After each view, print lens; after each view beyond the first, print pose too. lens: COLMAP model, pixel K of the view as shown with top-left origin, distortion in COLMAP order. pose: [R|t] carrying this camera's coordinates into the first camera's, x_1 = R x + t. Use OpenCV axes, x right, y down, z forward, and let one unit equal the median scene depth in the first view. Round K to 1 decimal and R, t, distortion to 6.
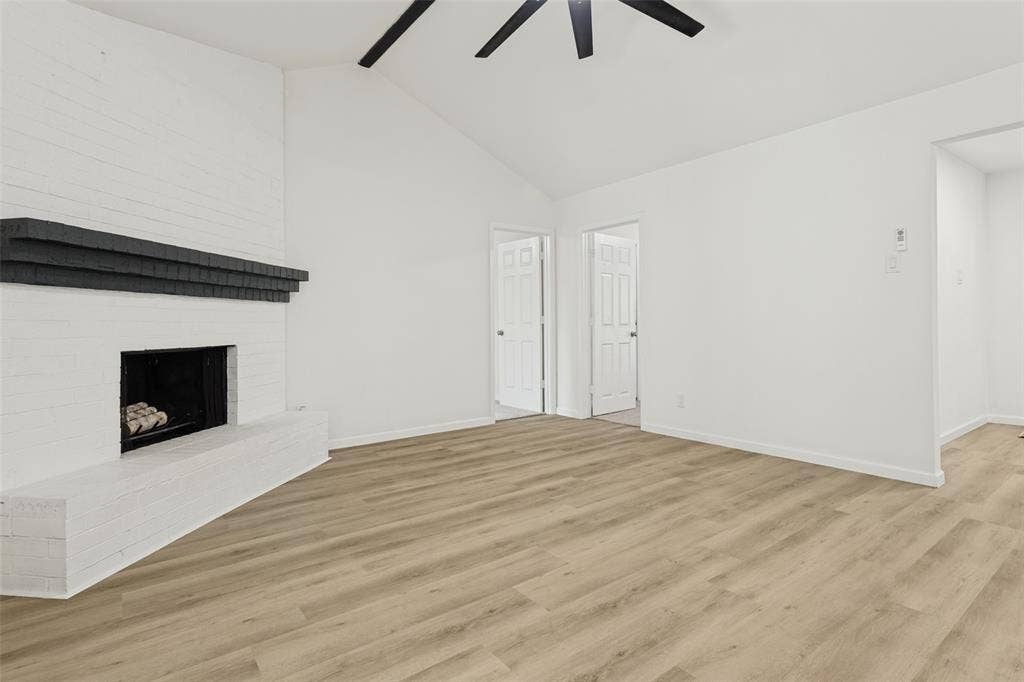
lens RADIAL K [[522.2, 0, 512.4], [0, 522.2, 337.4], [0, 0, 1]] dist [-0.002867, 0.004187]
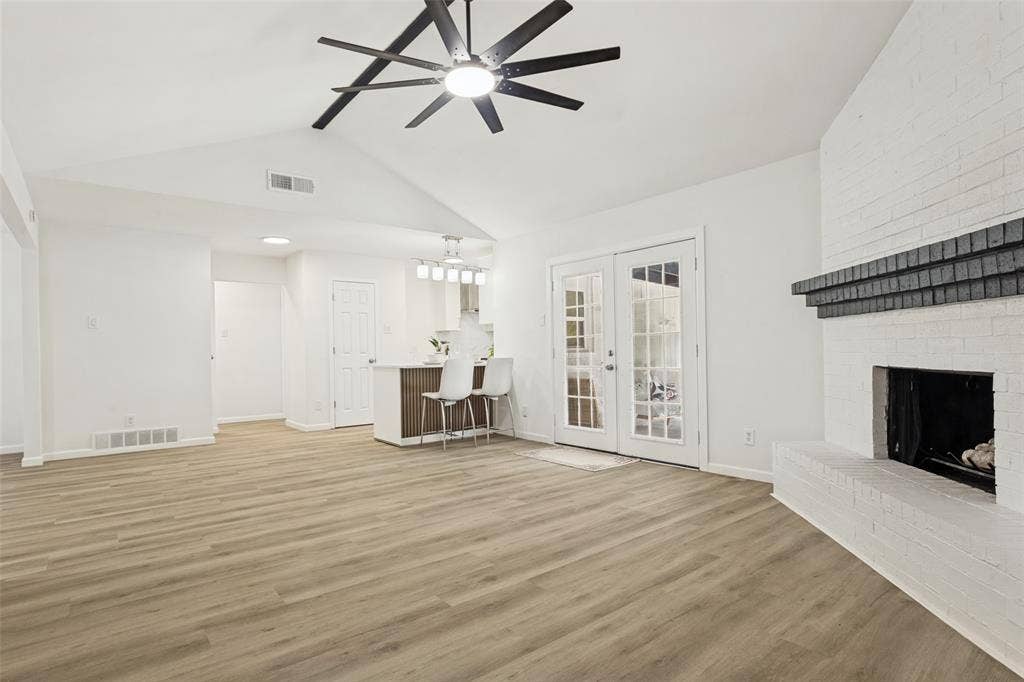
lens RADIAL K [[522.2, 0, 514.4], [0, 522.2, 346.9], [0, 0, 1]] dist [-0.002867, 0.004187]
pose [[-0.998948, 0.030167, -0.034539, 0.068420], [0.029517, 0.999380, 0.019182, -0.058896], [0.035097, 0.018142, -0.999219, 2.110374]]
